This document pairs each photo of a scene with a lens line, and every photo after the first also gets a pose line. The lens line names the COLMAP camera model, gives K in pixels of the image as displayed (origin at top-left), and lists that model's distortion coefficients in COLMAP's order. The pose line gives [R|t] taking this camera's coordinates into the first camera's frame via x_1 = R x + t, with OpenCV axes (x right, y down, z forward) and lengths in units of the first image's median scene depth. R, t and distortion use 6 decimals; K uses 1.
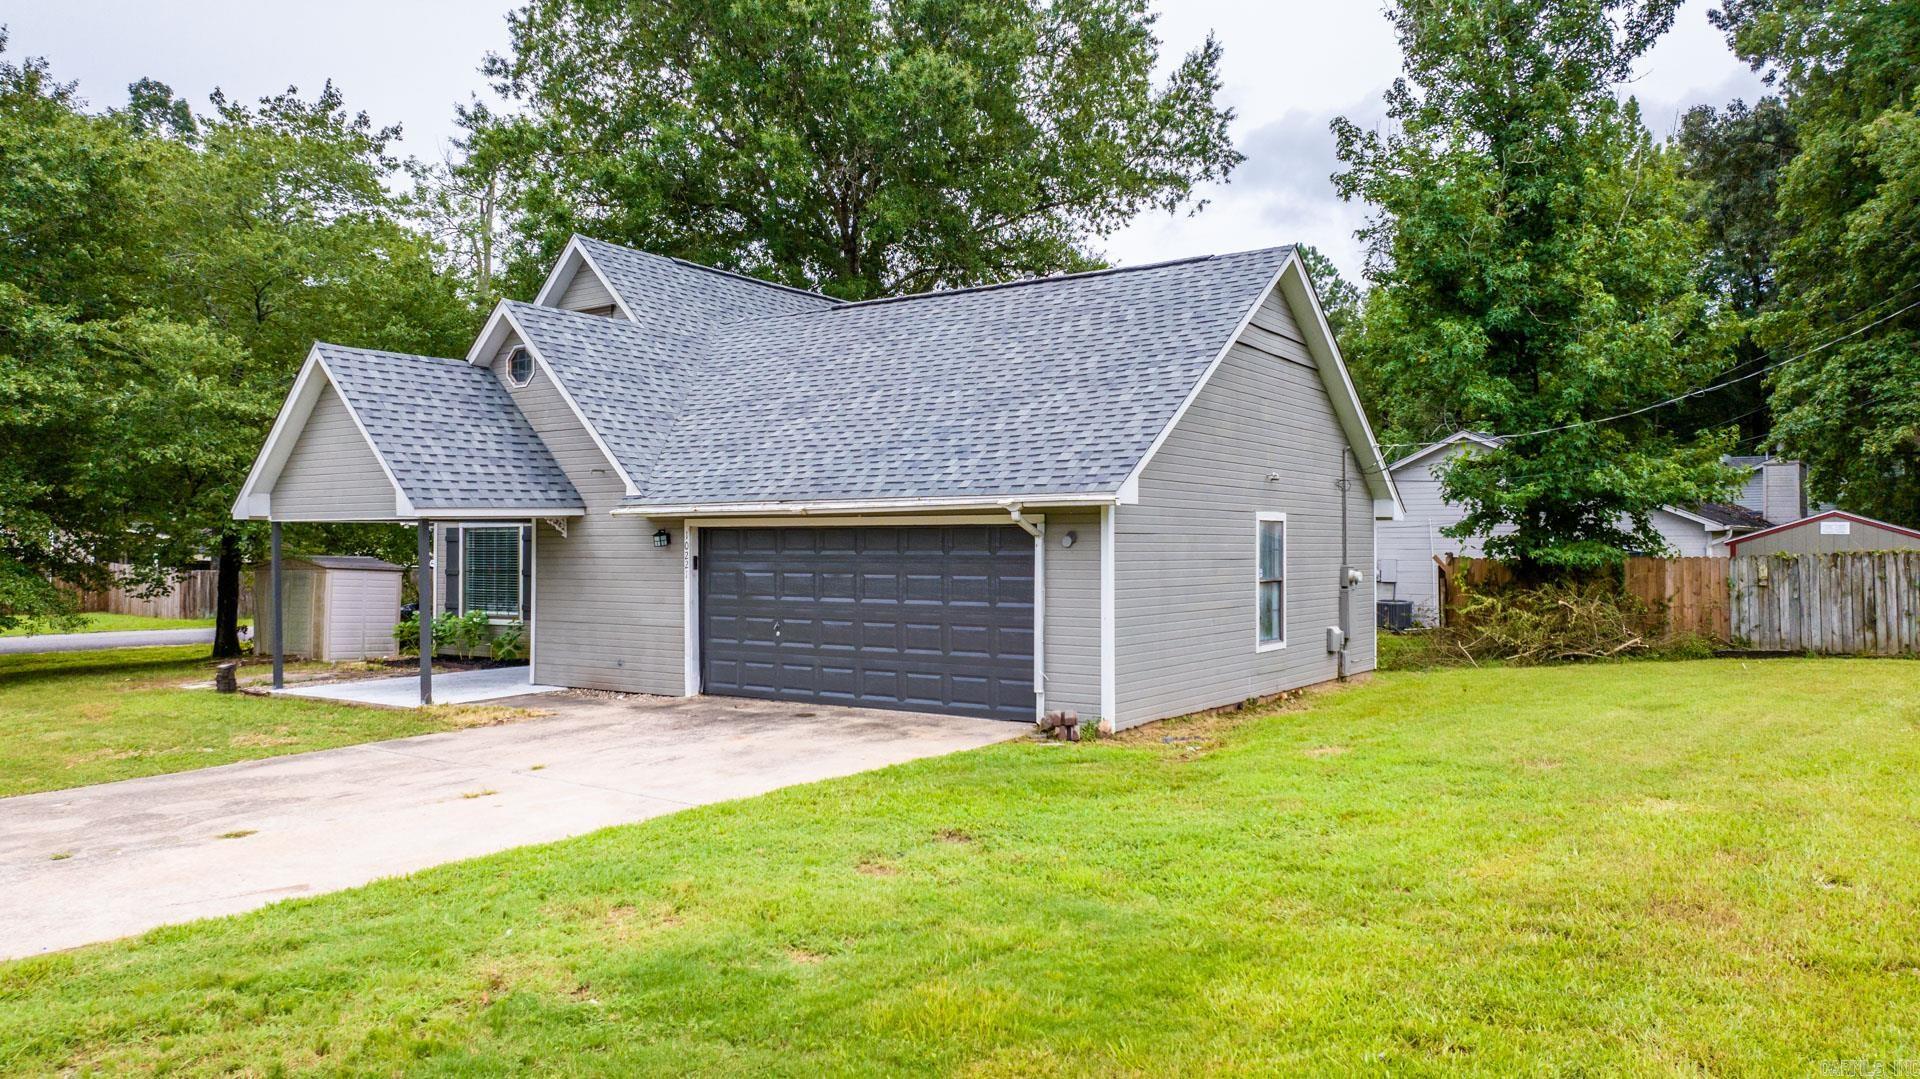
lens RADIAL K [[1343.0, 0, 960.0], [0, 1343.0, 539.5], [0, 0, 1]] dist [-0.055539, 0.095896]
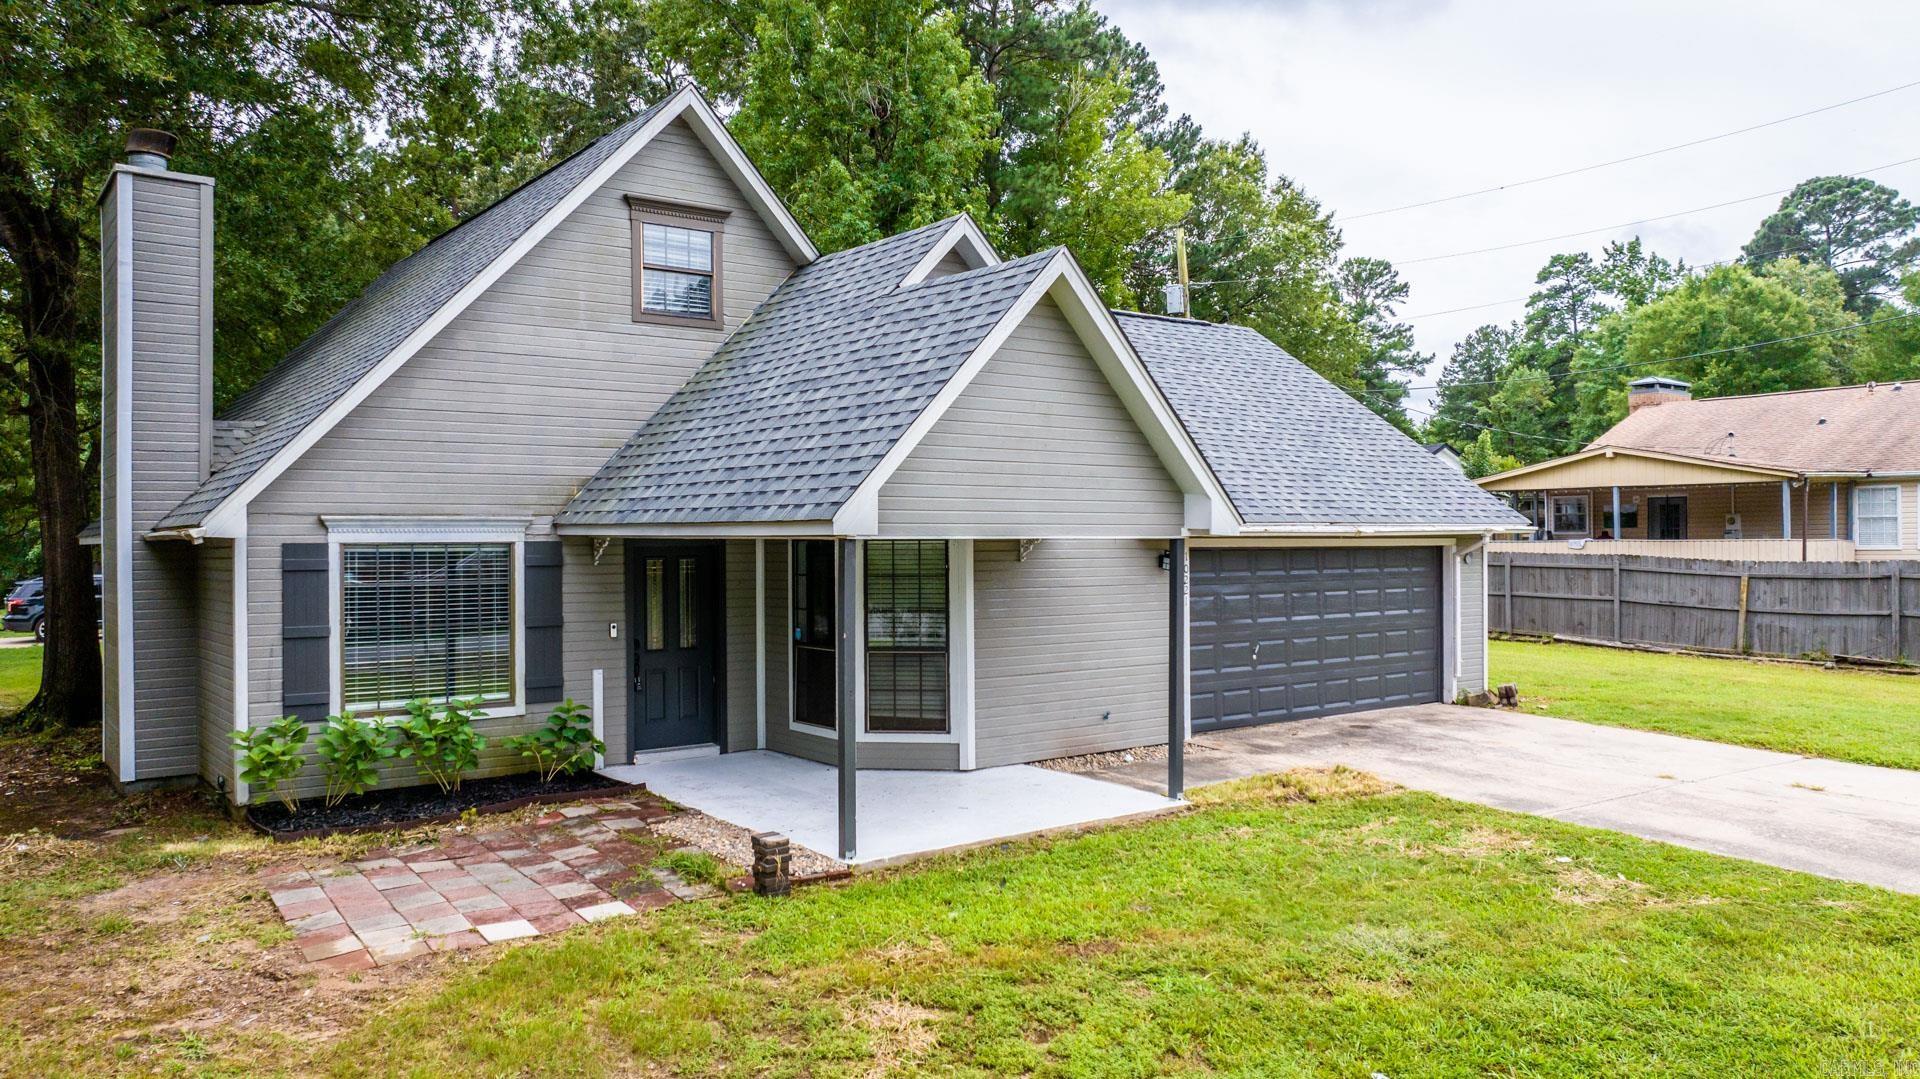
lens RADIAL K [[1343.0, 0, 960.0], [0, 1343.0, 539.5], [0, 0, 1]] dist [-0.055539, 0.095896]
pose [[0.330362, 0.001065, 0.943854, -1.103806], [0.001615, 0.999997, -0.001693, -0.013407], [-0.943853, 0.002083, 0.330360, 0.865863]]
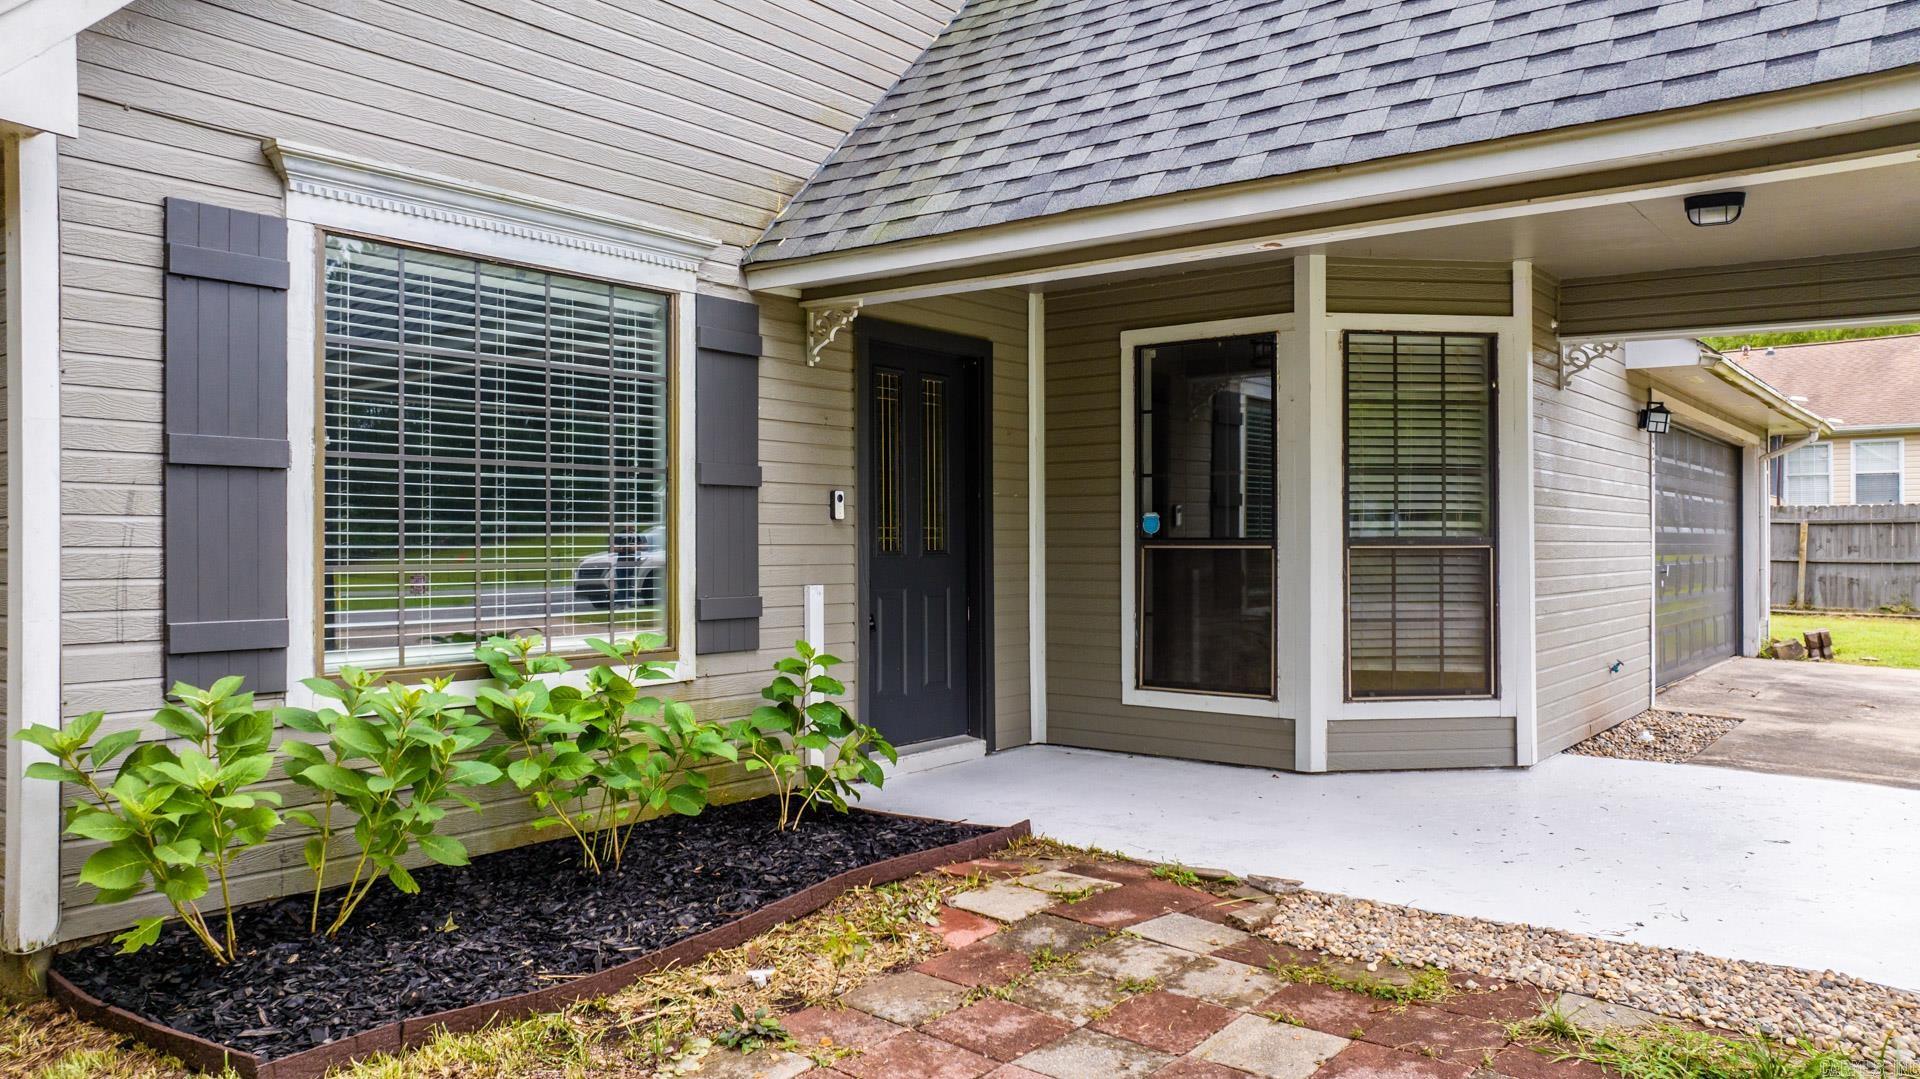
lens RADIAL K [[1343.0, 0, 960.0], [0, 1343.0, 539.5], [0, 0, 1]] dist [-0.055539, 0.095896]
pose [[0.088317, 0.003861, 0.996085, -0.788886], [-0.001605, 0.999992, -0.003734, 0.052783], [-0.996091, -0.001269, 0.088322, 1.270821]]
